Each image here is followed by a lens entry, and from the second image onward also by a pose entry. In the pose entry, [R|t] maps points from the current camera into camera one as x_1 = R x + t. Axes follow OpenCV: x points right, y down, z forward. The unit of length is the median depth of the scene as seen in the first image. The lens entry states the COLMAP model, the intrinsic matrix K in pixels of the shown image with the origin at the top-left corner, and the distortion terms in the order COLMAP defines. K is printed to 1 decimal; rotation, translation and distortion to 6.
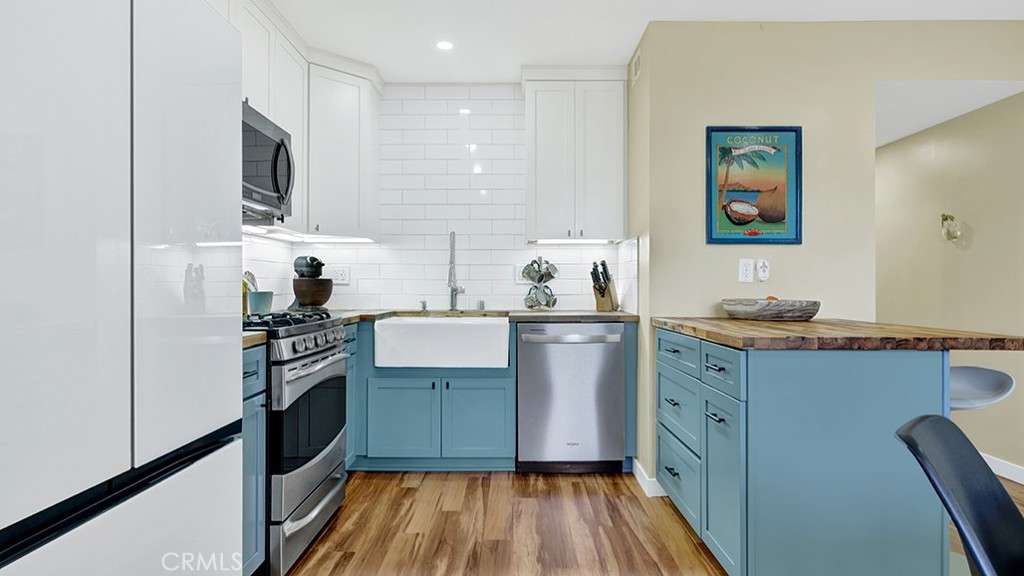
lens RADIAL K [[571.6, 0, 511.6], [0, 571.6, 283.6], [0, 0, 1]] dist [-0.000743, -0.000155]
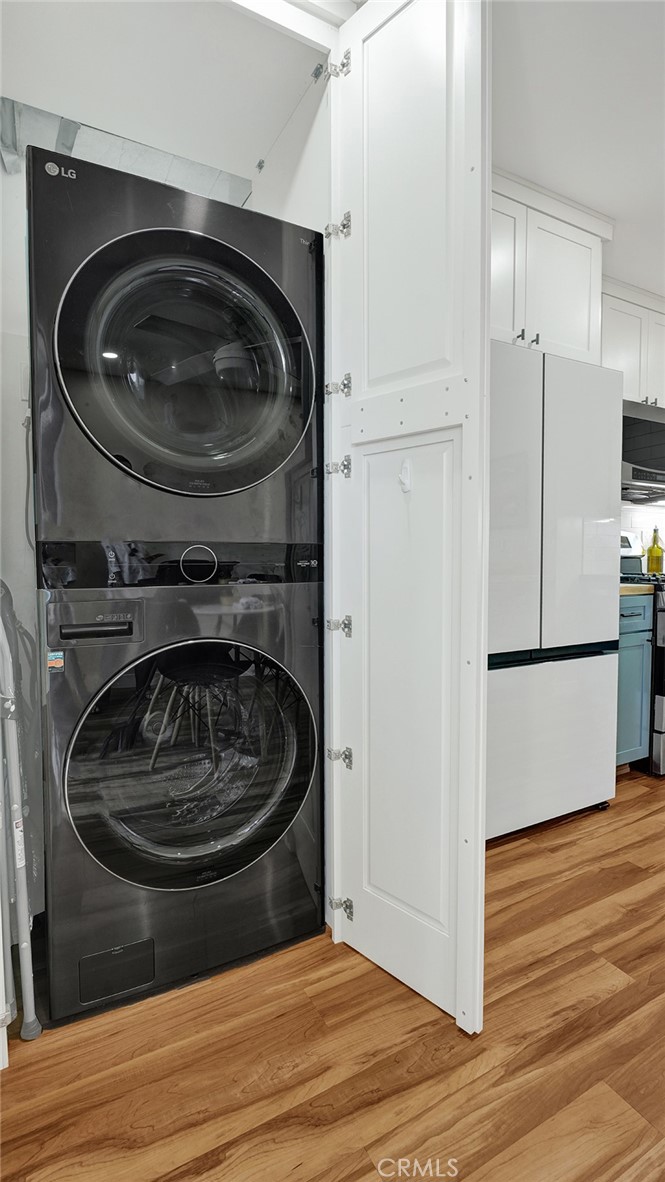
lens RADIAL K [[560.1, 0, 332.5], [0, 560.1, 591.0], [0, 0, 1]] dist [-0.003126, -0.000369]
pose [[0.488205, 0.054148, -0.871048, 0.227543], [0.008715, 0.997721, 0.066907, 0.003793], [0.872686, -0.040255, 0.486620, -0.183526]]
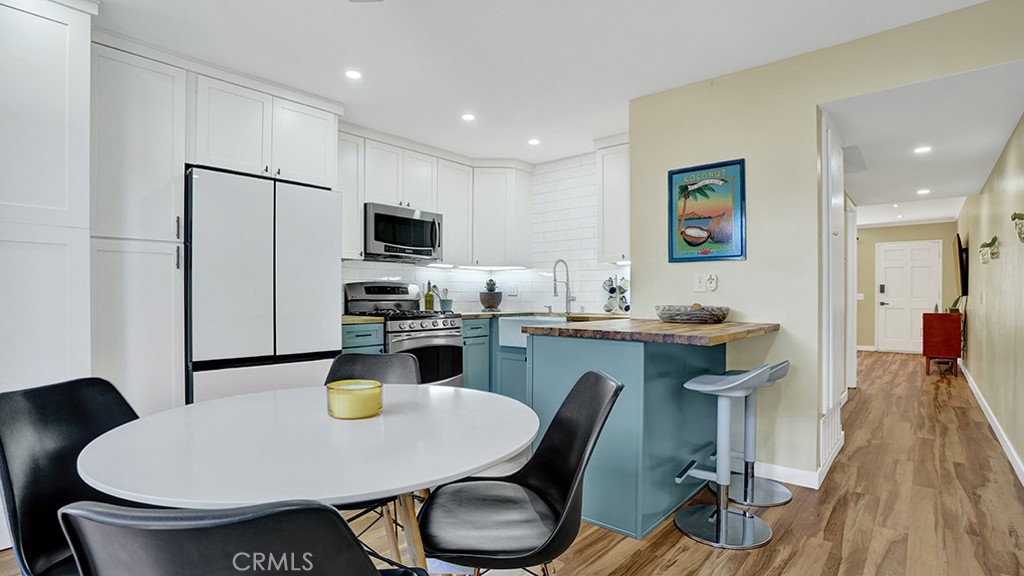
lens RADIAL K [[493.2, 0, 512.0], [0, 493.2, 288.0], [0, 0, 1]] dist [-0.037390, 0.000345]
pose [[0.758308, -0.012274, -0.651781, 0.790461], [0.003548, 0.999886, -0.014701, 0.002246], [0.651887, 0.008835, 0.758265, -0.060830]]
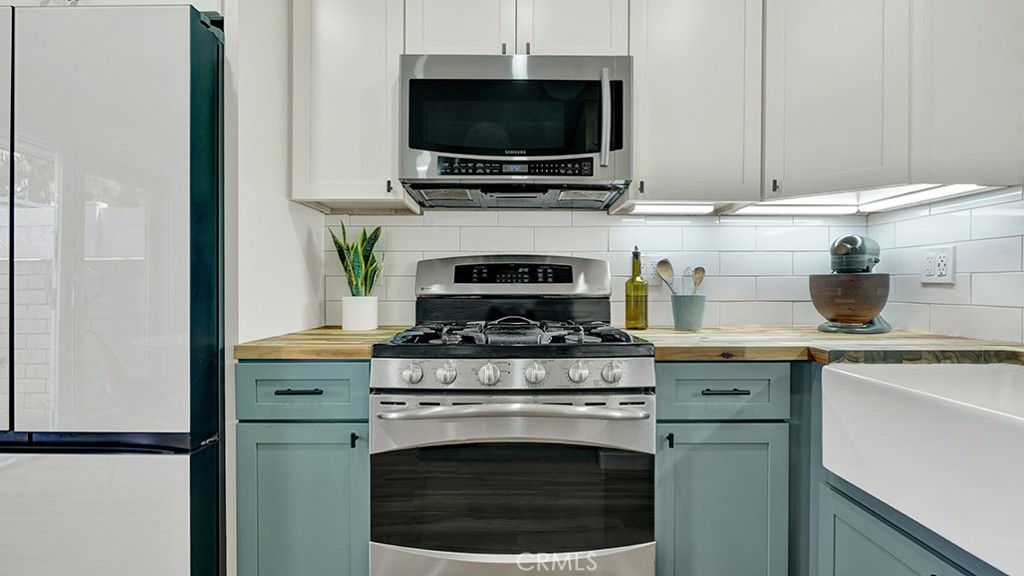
lens RADIAL K [[485.3, 0, 512.0], [0, 485.3, 288.0], [0, 0, 1]] dist [-0.003126, -0.000369]
pose [[0.011002, 0.000733, -0.999939, 0.161691], [0.002749, 0.999996, 0.000764, 0.004225], [0.999936, -0.002757, 0.011000, 0.820566]]
